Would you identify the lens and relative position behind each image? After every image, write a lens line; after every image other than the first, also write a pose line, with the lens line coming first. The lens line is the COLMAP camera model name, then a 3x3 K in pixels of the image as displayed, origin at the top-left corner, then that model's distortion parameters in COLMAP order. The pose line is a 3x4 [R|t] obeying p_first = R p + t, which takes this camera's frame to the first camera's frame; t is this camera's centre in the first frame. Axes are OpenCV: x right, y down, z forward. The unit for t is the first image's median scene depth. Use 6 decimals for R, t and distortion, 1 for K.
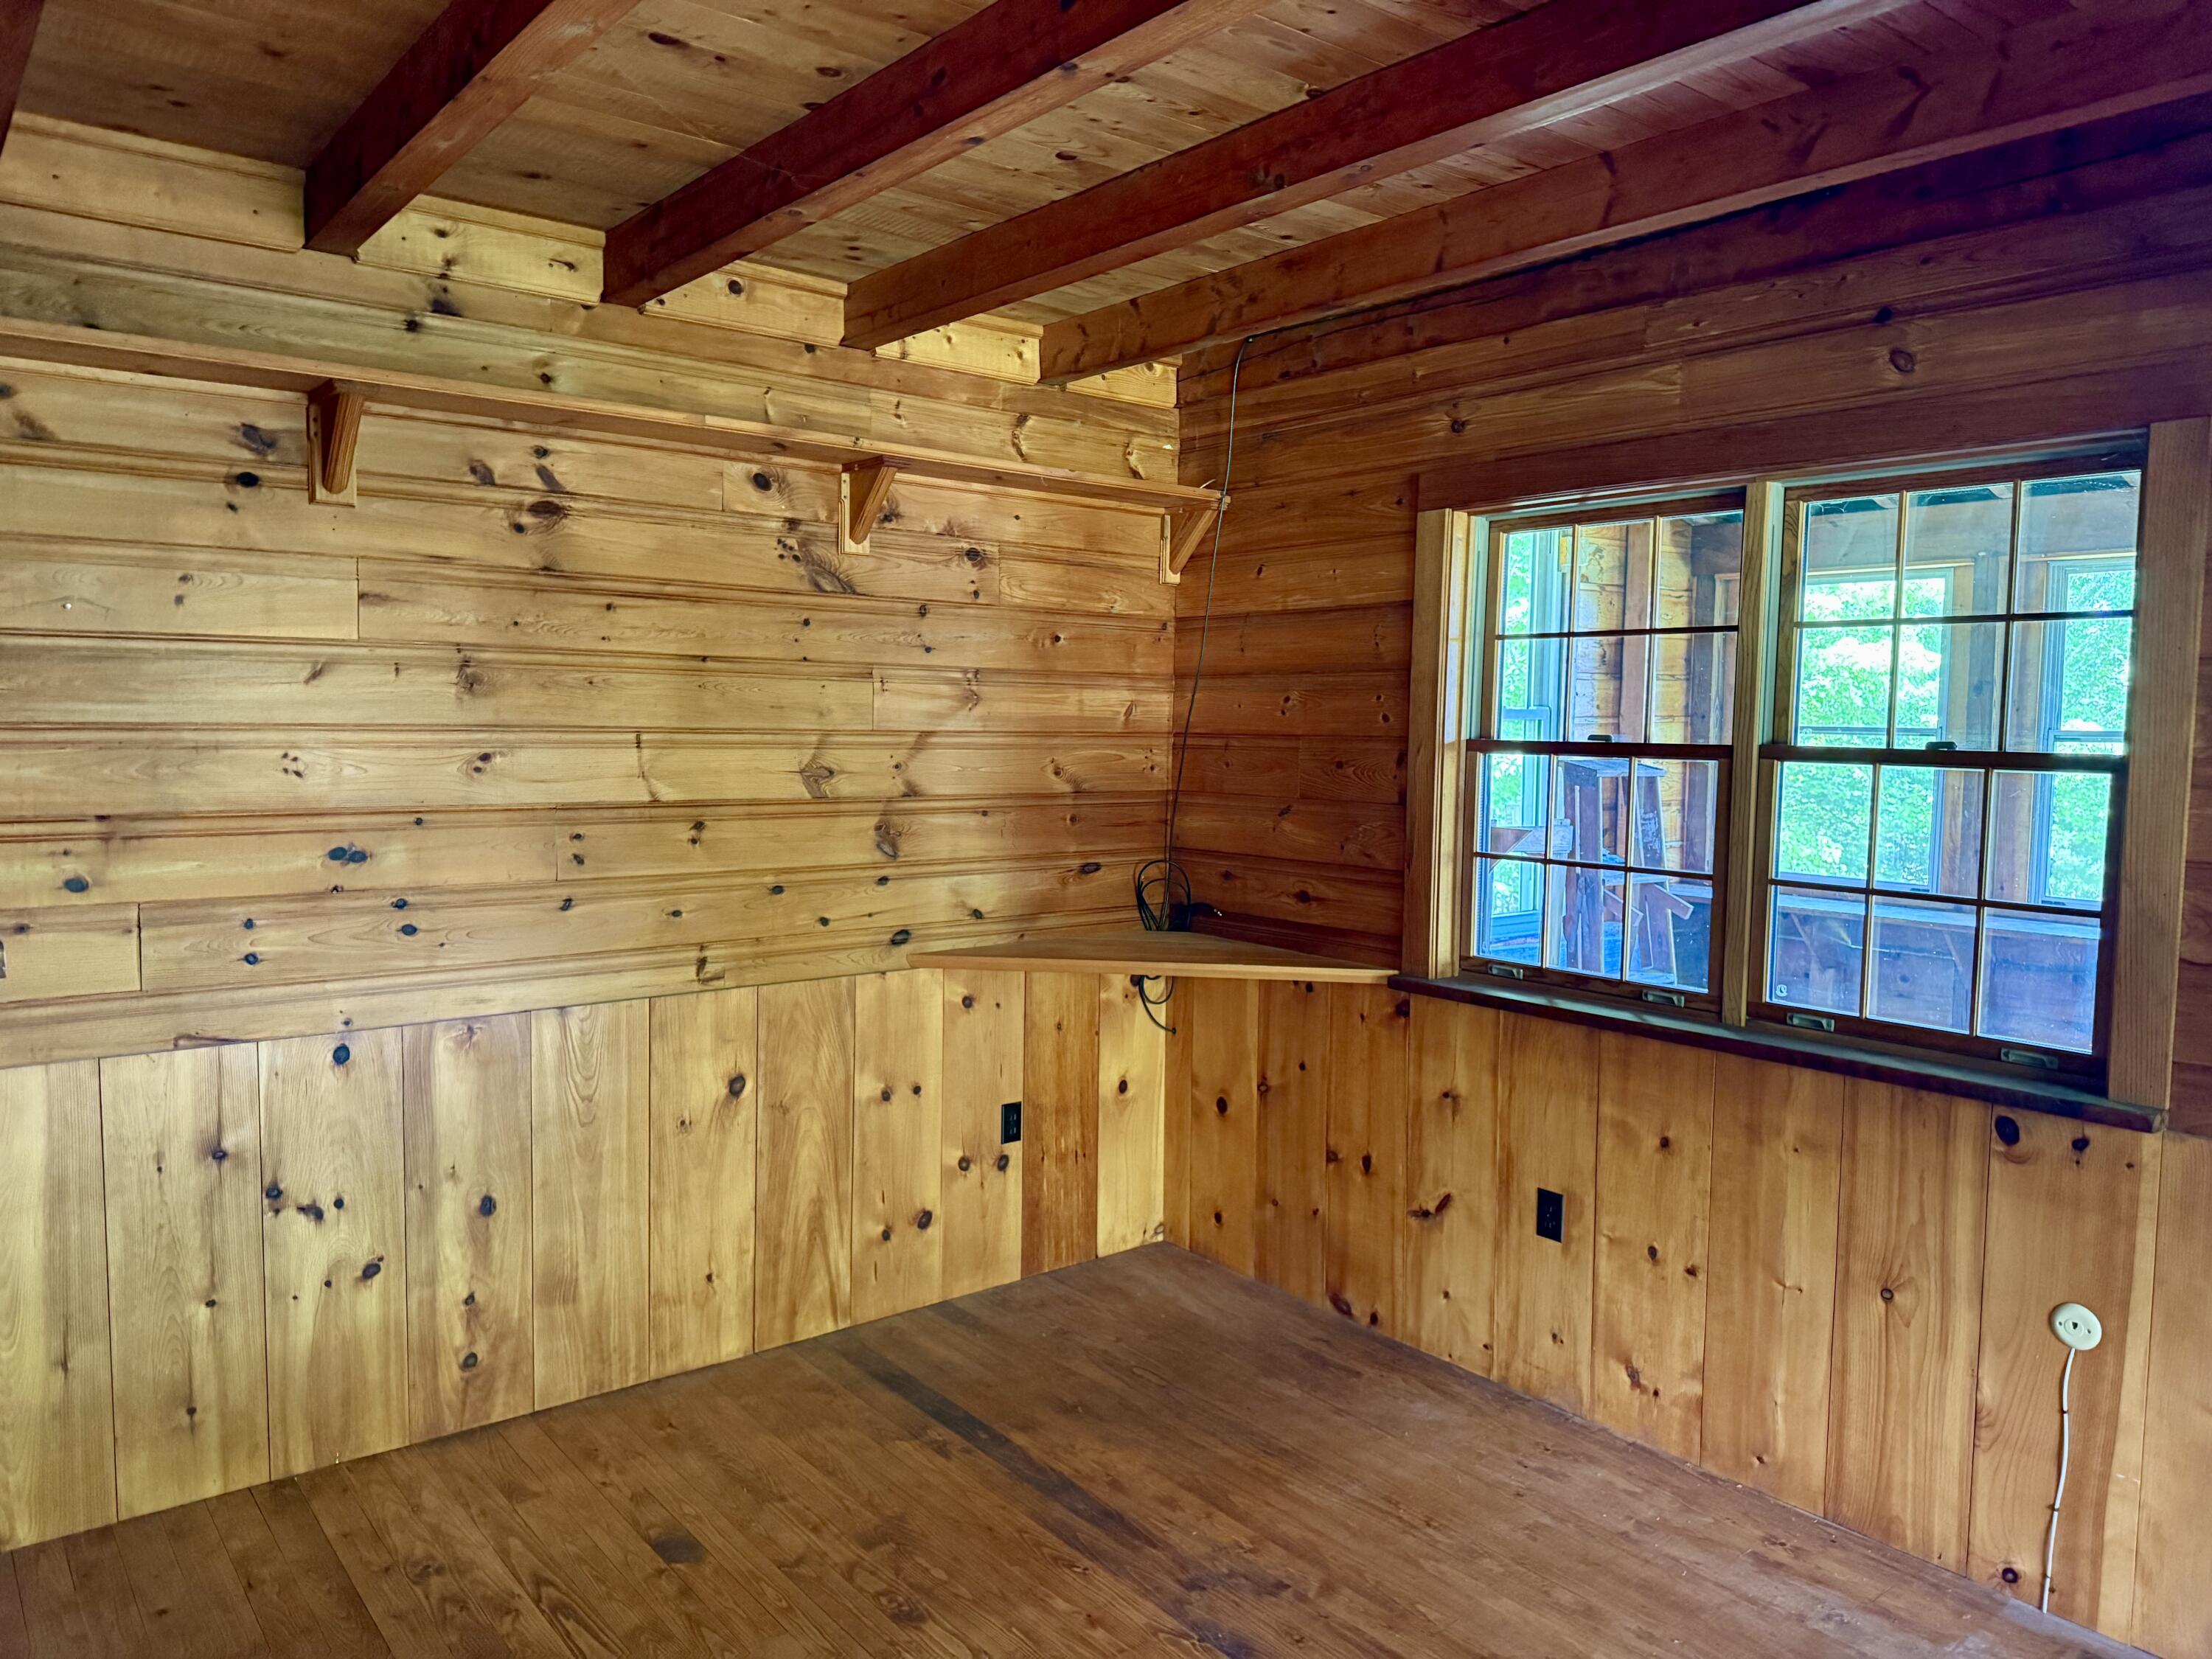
lens RADIAL K [[1556.3, 0, 1129.8], [0, 1556.3, 828.7], [0, 0, 1]] dist [0.061467, -0.080424]
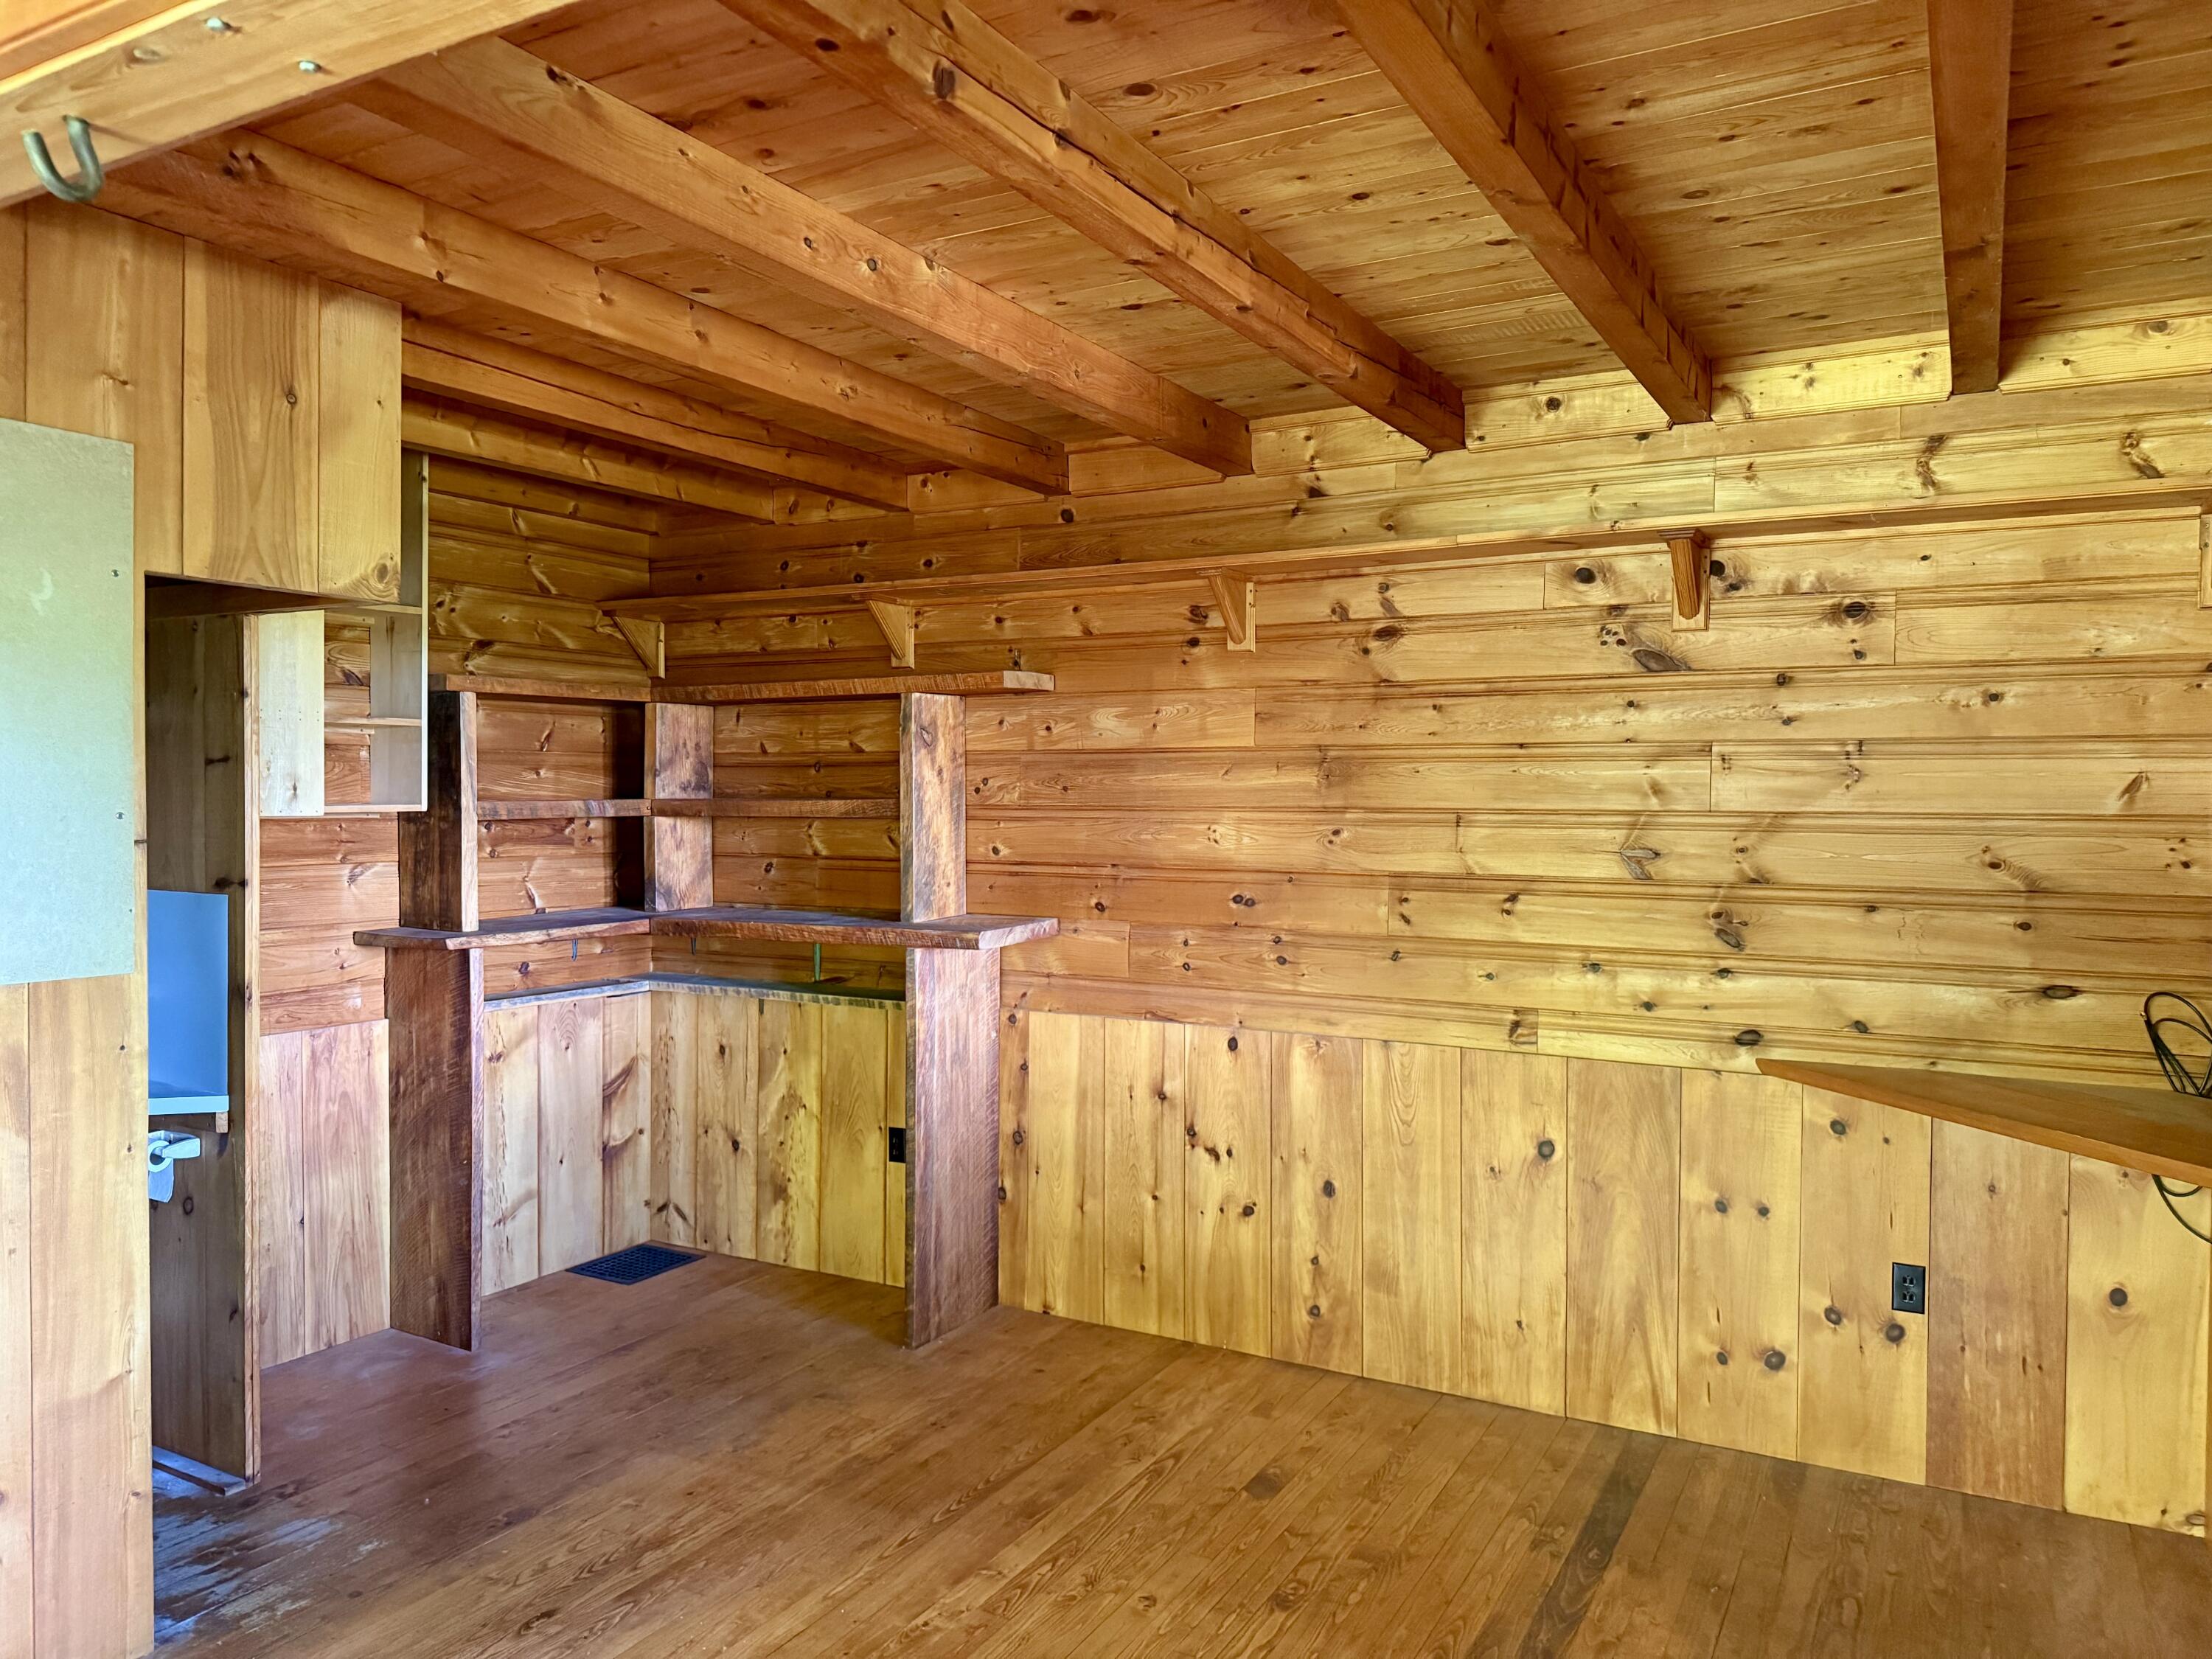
lens RADIAL K [[1556.3, 0, 1090.1], [0, 1556.3, 822.0], [0, 0, 1]] dist [0.061467, -0.080424]
pose [[0.352876, 0.000584, -0.935670, 0.633323], [-0.066536, 0.997484, -0.024471, -0.008678], [0.933301, 0.070891, 0.352027, 0.331570]]
